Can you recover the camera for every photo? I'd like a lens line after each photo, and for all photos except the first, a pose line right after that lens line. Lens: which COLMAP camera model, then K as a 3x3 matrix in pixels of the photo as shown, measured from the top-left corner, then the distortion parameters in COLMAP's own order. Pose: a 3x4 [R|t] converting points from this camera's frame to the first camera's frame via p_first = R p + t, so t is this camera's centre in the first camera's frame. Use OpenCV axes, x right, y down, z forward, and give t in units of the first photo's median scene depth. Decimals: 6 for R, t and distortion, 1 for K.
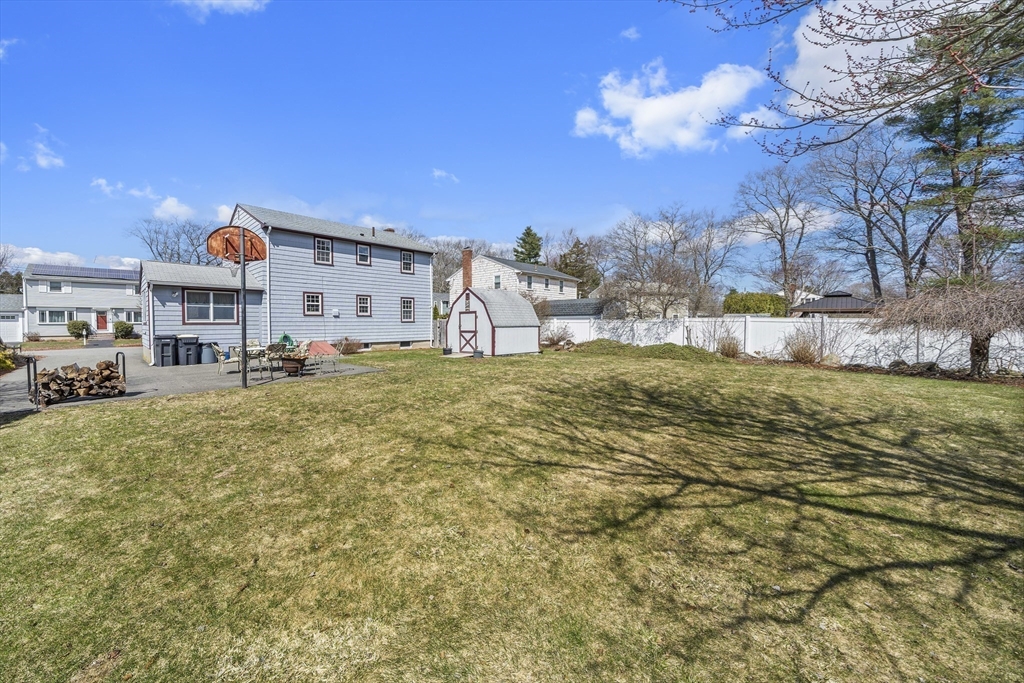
lens RADIAL K [[359.0, 0, 511.8], [0, 359.0, 333.2], [0, 0, 1]] dist [-0.004754, -0.000067]
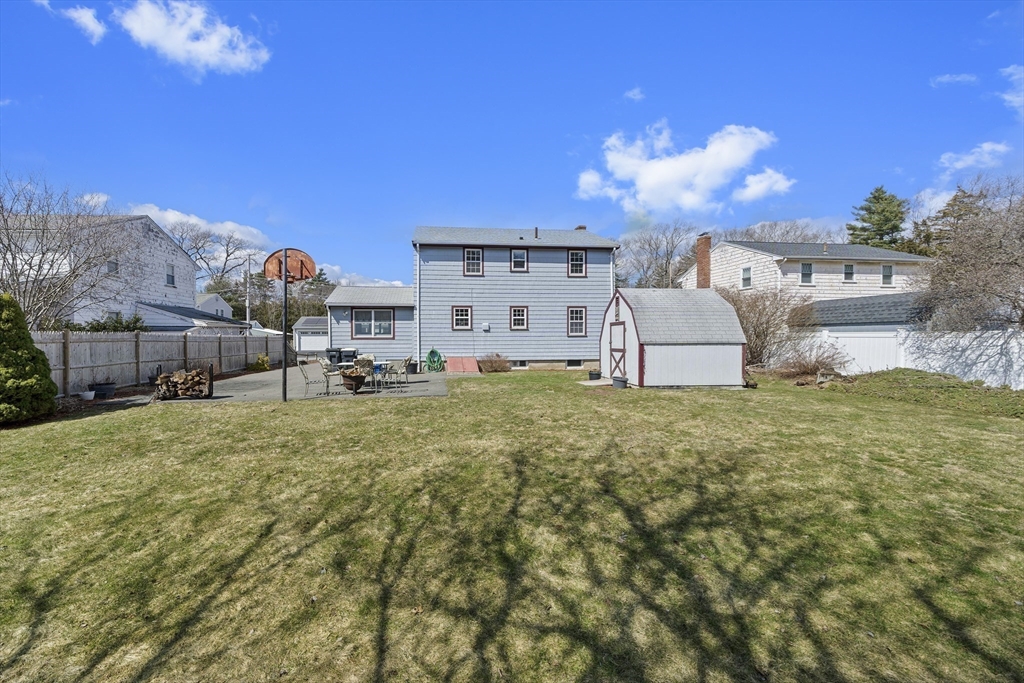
lens RADIAL K [[414.3, 0, 511.9], [0, 414.3, 342.0], [0, 0, 1]] dist [-0.004063, -0.000105]
pose [[0.770114, 0.007942, -0.637857, 0.249996], [-0.017594, 0.999807, -0.008793, -0.009929], [0.637664, 0.017994, 0.770104, 0.229221]]
